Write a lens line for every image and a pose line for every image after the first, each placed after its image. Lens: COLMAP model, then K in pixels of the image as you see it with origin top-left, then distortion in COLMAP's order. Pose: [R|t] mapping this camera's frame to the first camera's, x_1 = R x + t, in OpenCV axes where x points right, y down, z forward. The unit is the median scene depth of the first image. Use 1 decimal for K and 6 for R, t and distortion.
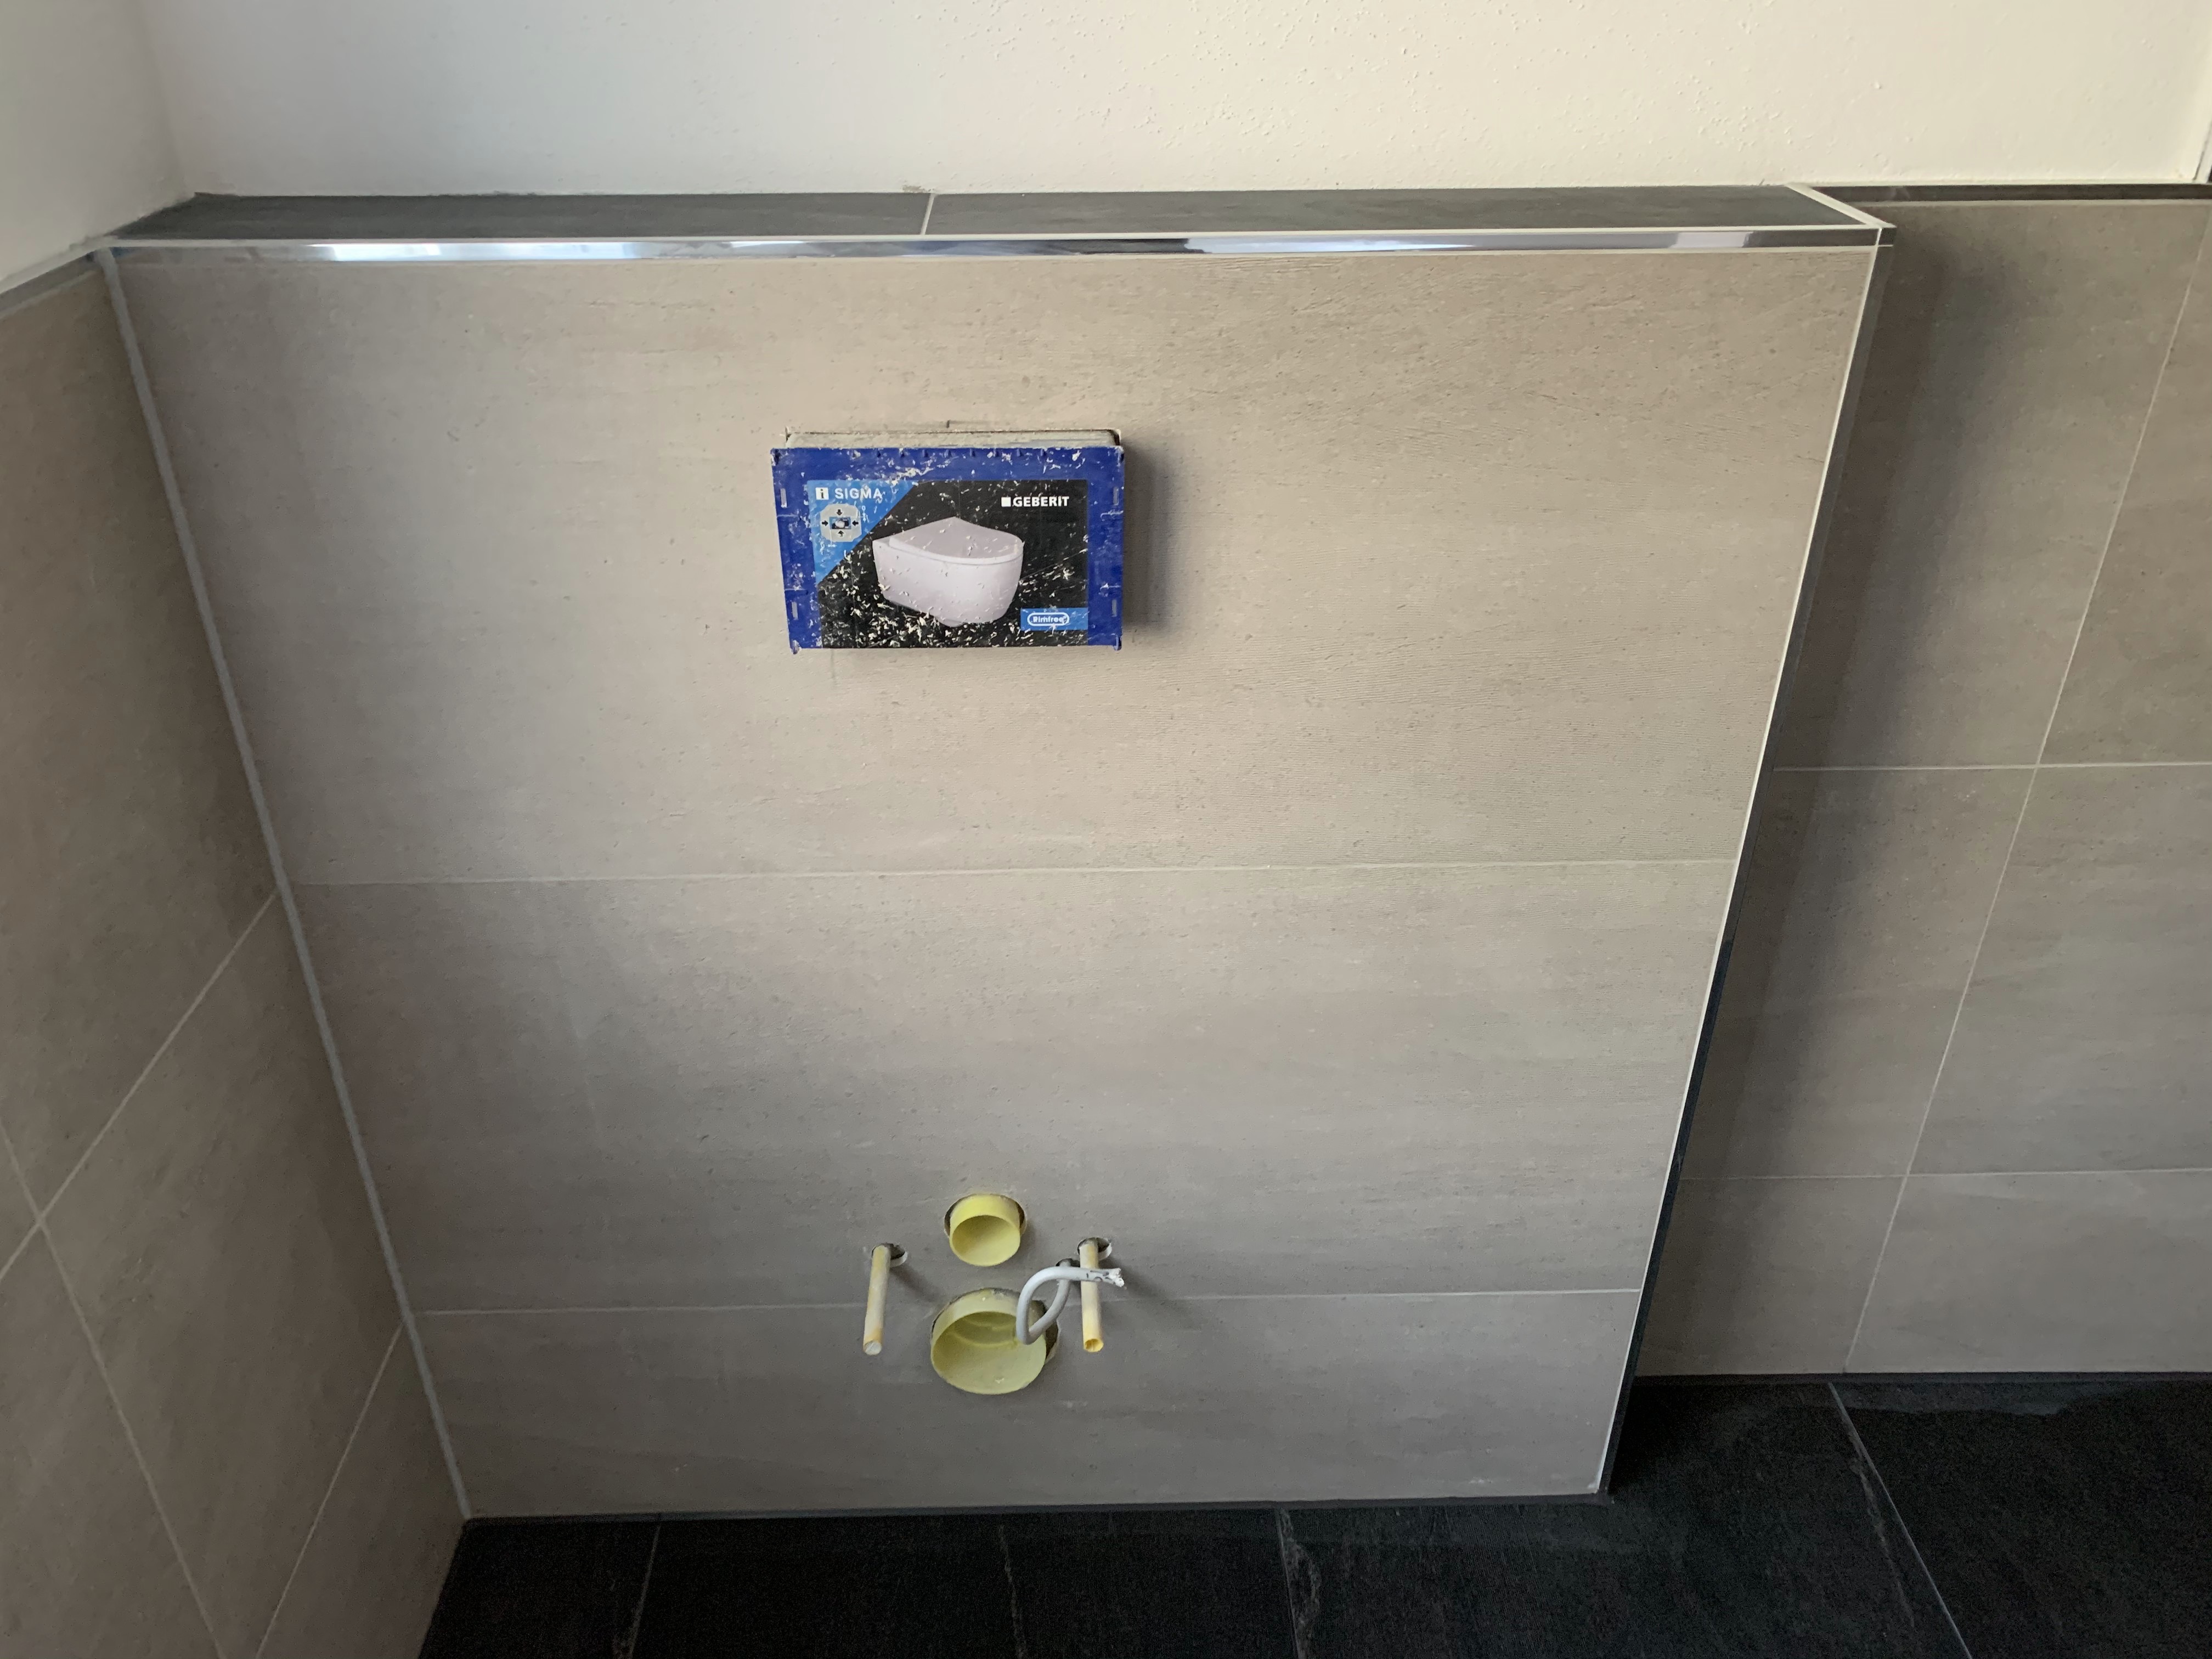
lens RADIAL K [[1643.0, 0, 1086.2], [0, 1643.0, 824.5], [0, 0, 1]] dist [0.015588, -0.029989]
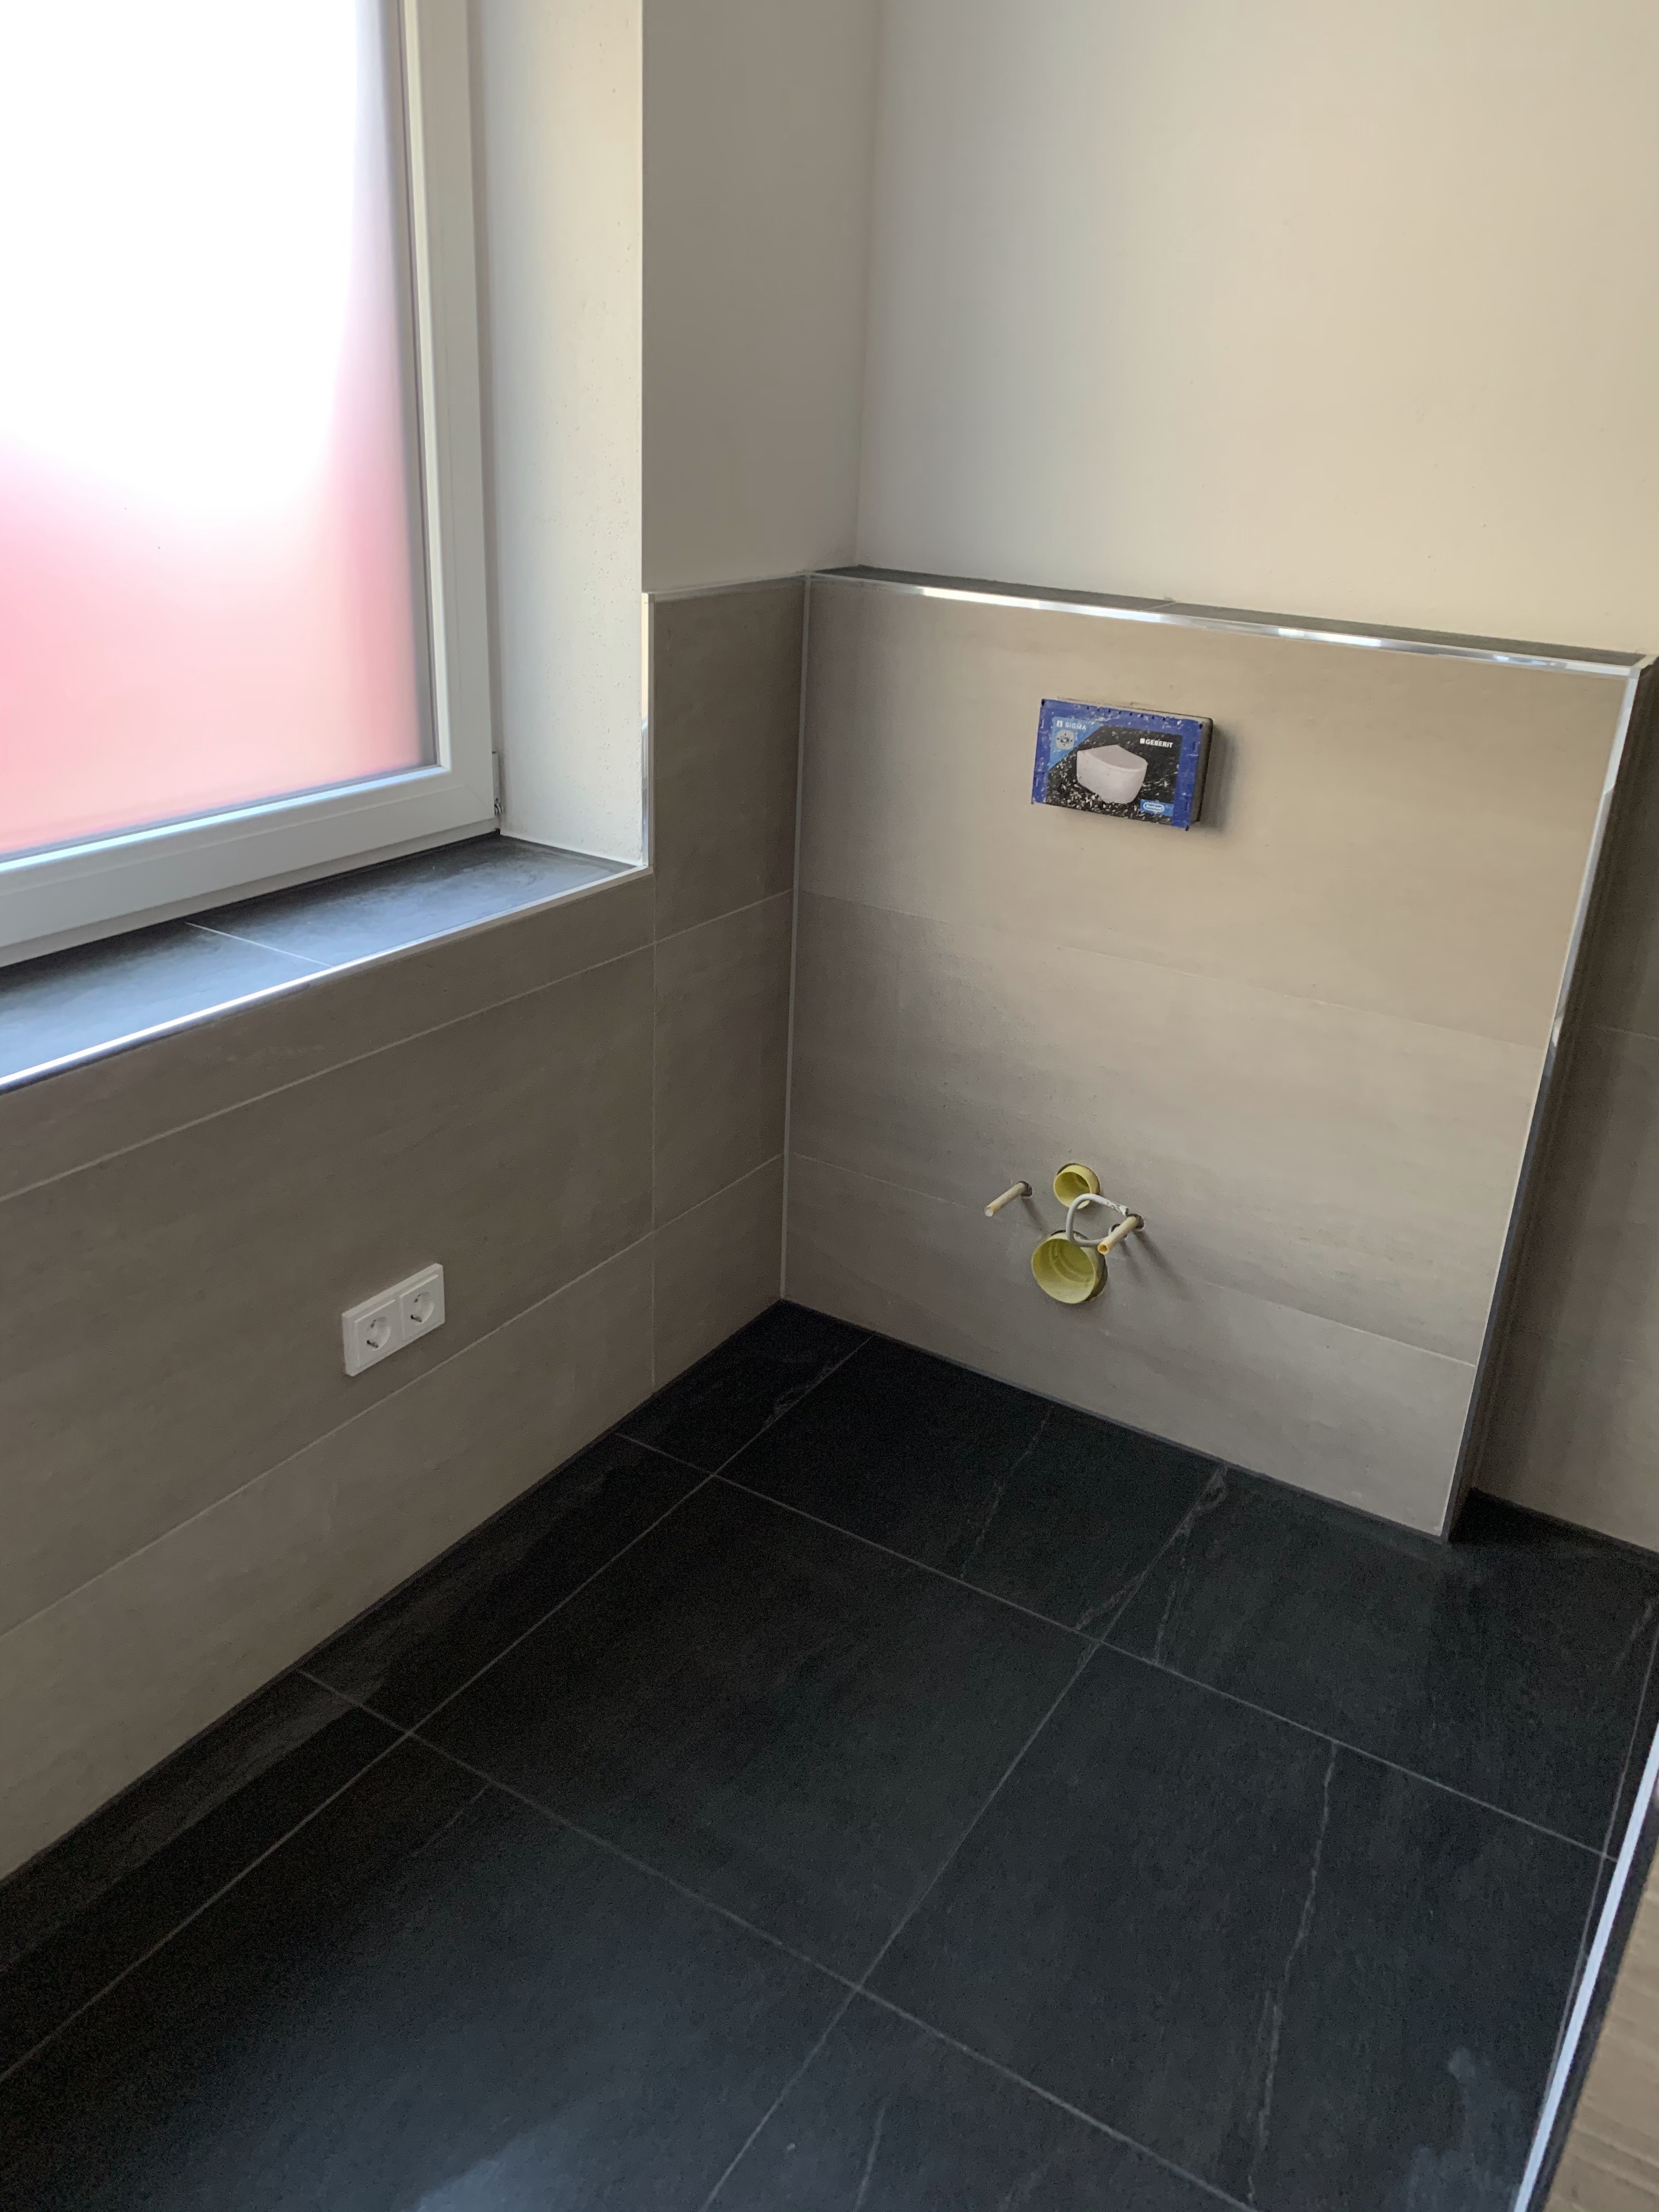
lens RADIAL K [[1643.0, 0, 836.1], [0, 1643.0, 1127.5], [0, 0, 1]] dist [0.015588, -0.029989]
pose [[0.828637, 0.261793, -0.494798, 0.728998], [-0.313148, 0.949447, -0.022084, 0.394822], [0.464003, 0.173245, 0.868728, -0.791639]]
